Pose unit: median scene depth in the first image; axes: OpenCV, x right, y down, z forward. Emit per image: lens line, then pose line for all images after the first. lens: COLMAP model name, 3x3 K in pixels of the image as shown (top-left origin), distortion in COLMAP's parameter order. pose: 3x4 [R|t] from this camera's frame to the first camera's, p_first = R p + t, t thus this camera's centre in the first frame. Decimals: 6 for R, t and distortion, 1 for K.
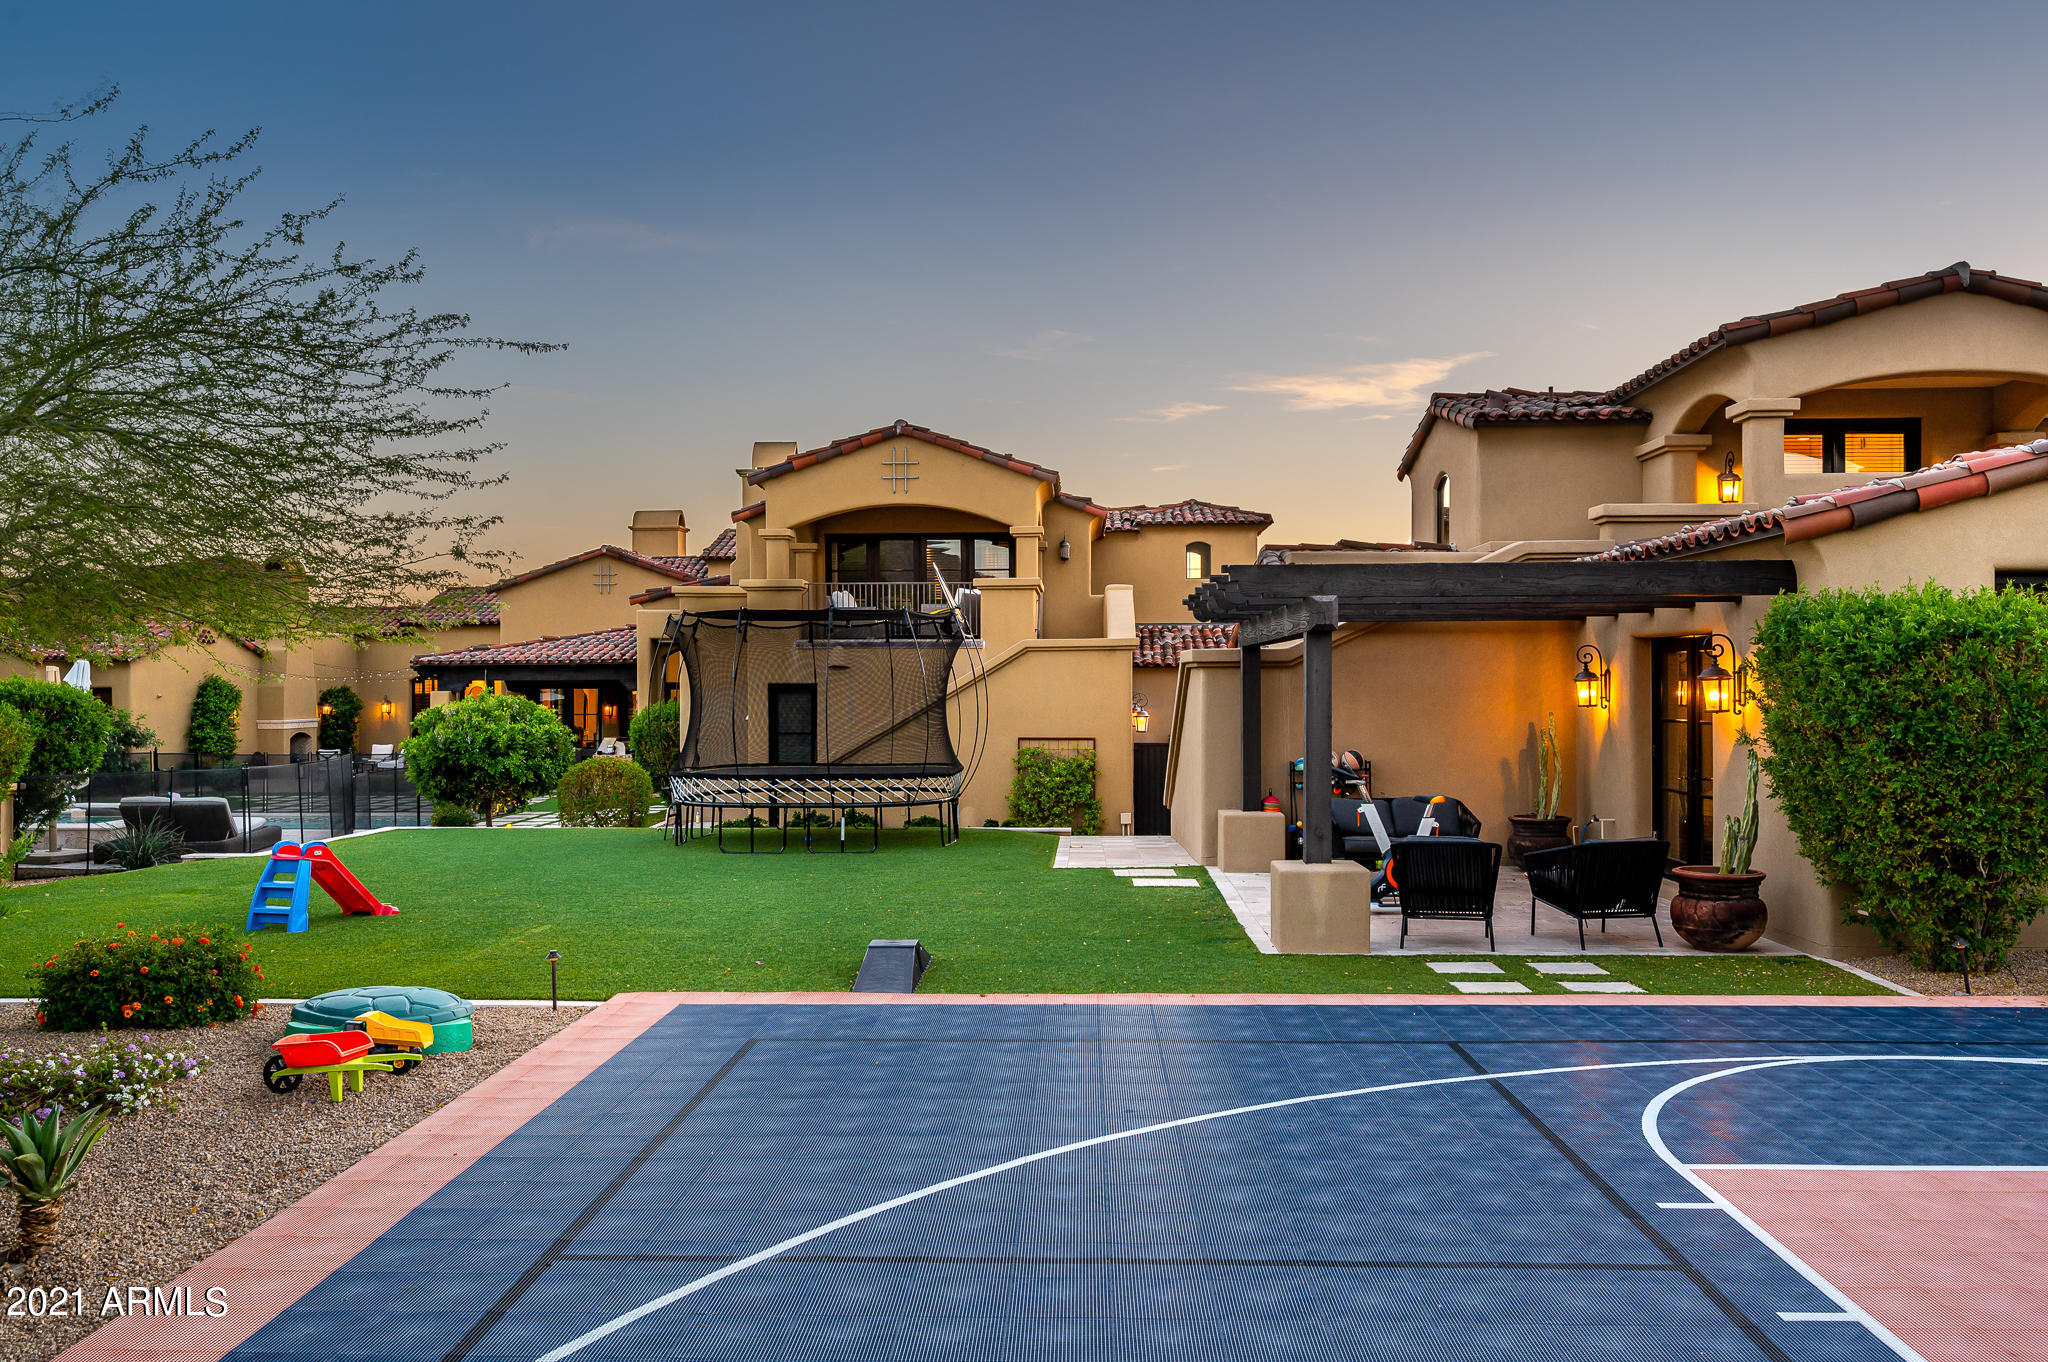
lens RADIAL K [[1542.2, 0, 1025.1], [0, 1542.2, 677.7], [0, 0, 1]] dist [0.005338, 0.002895]
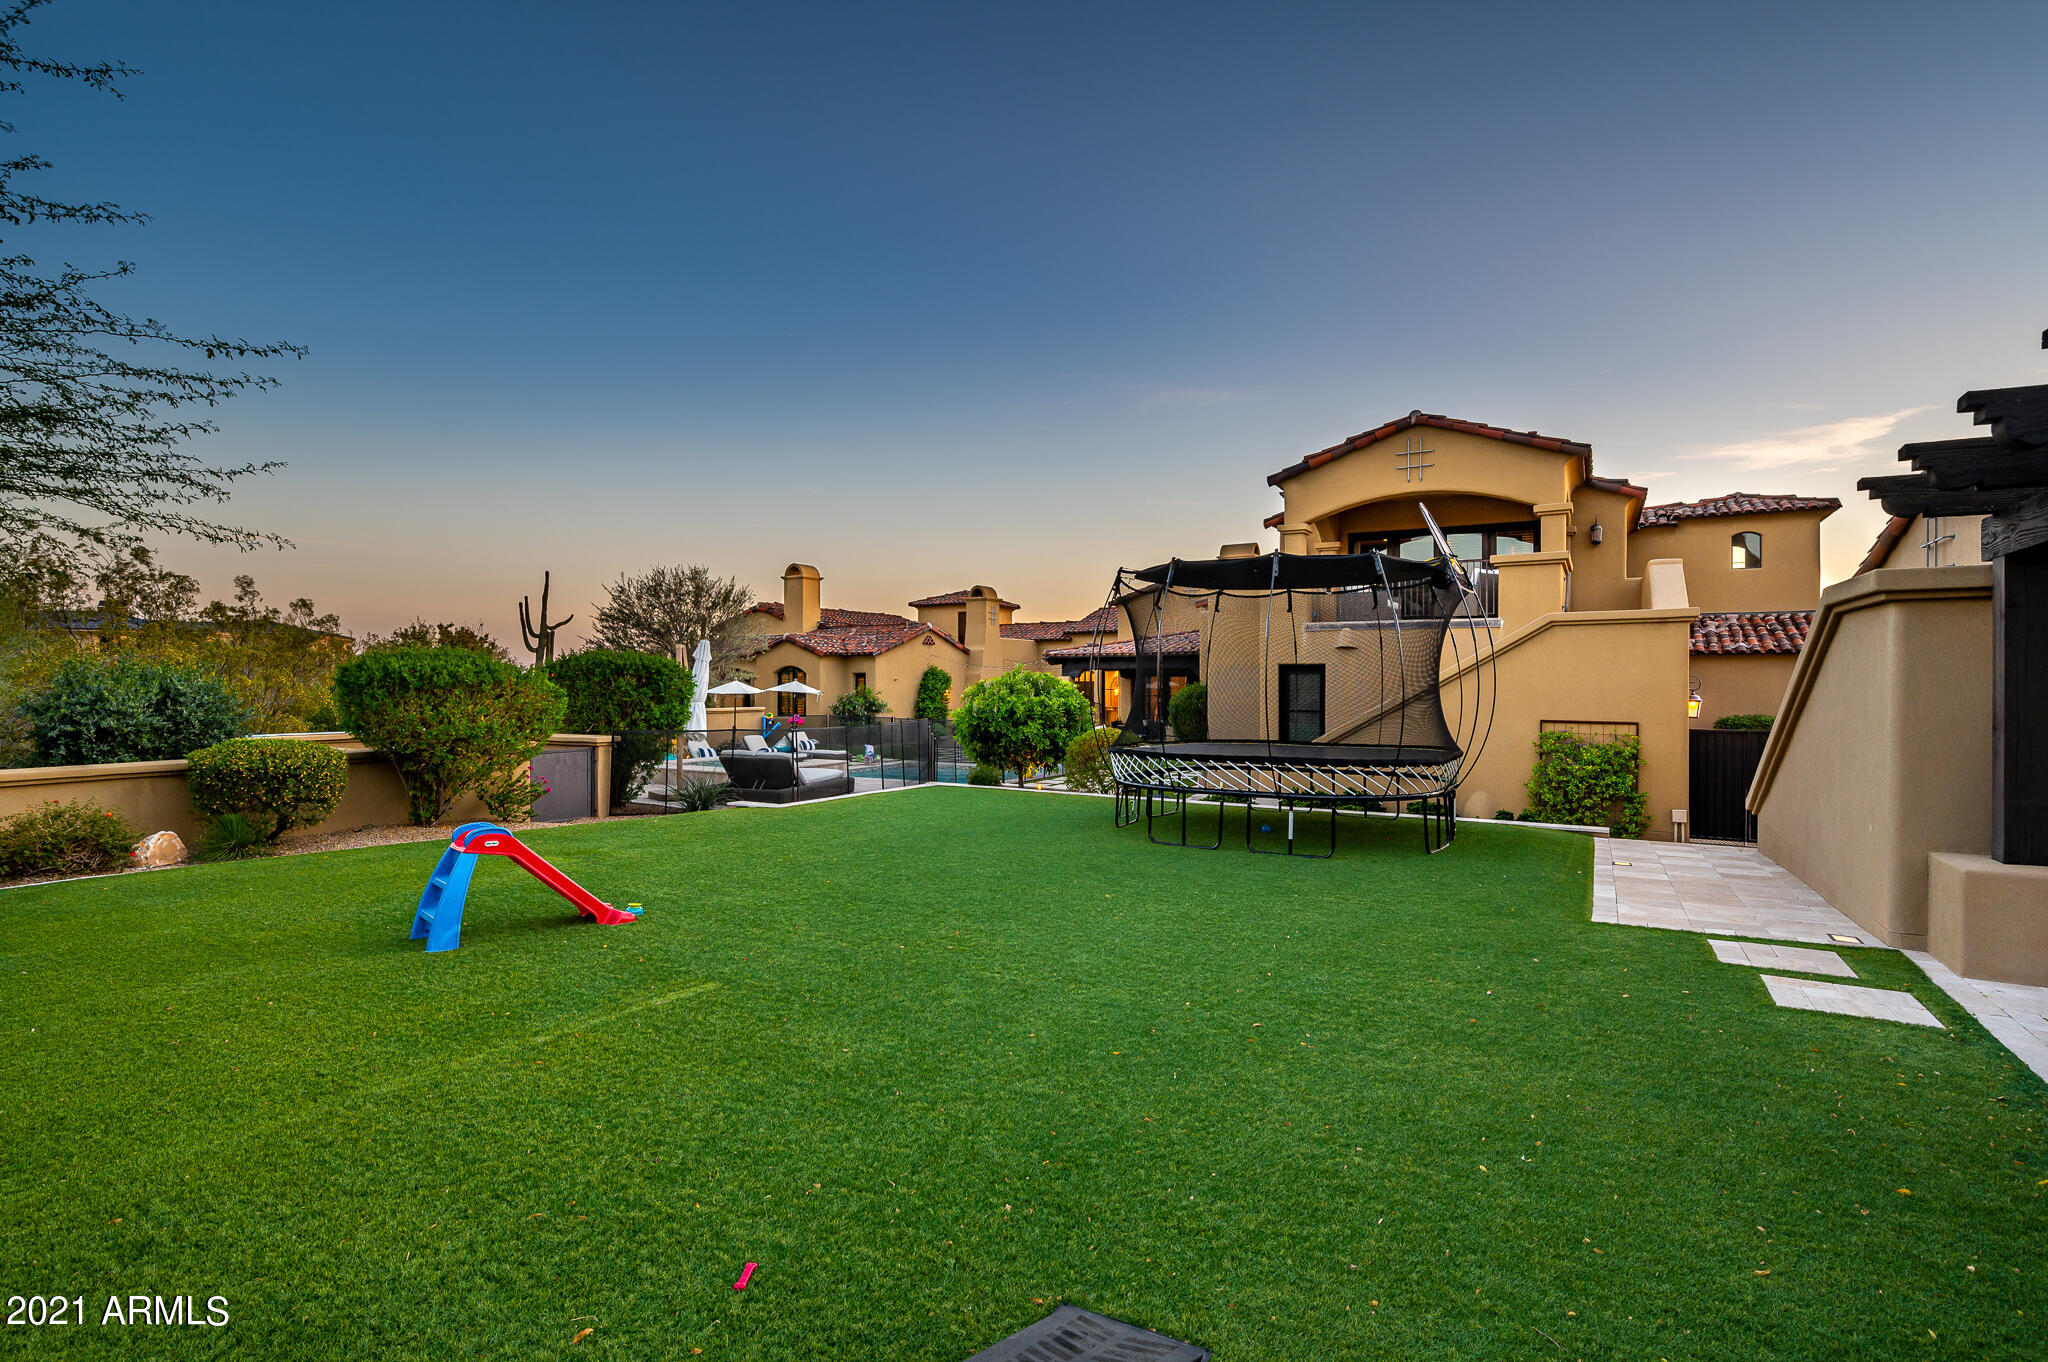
lens RADIAL K [[1011.5, 0, 1016.4], [0, 1011.5, 681.9], [0, 0, 1]] dist [0.001235, 0.000763]
pose [[0.883665, 0.006959, -0.468069, 0.001528], [-0.004798, 0.999972, 0.005808, 0.012848], [0.468096, -0.002887, 0.883673, 0.290891]]
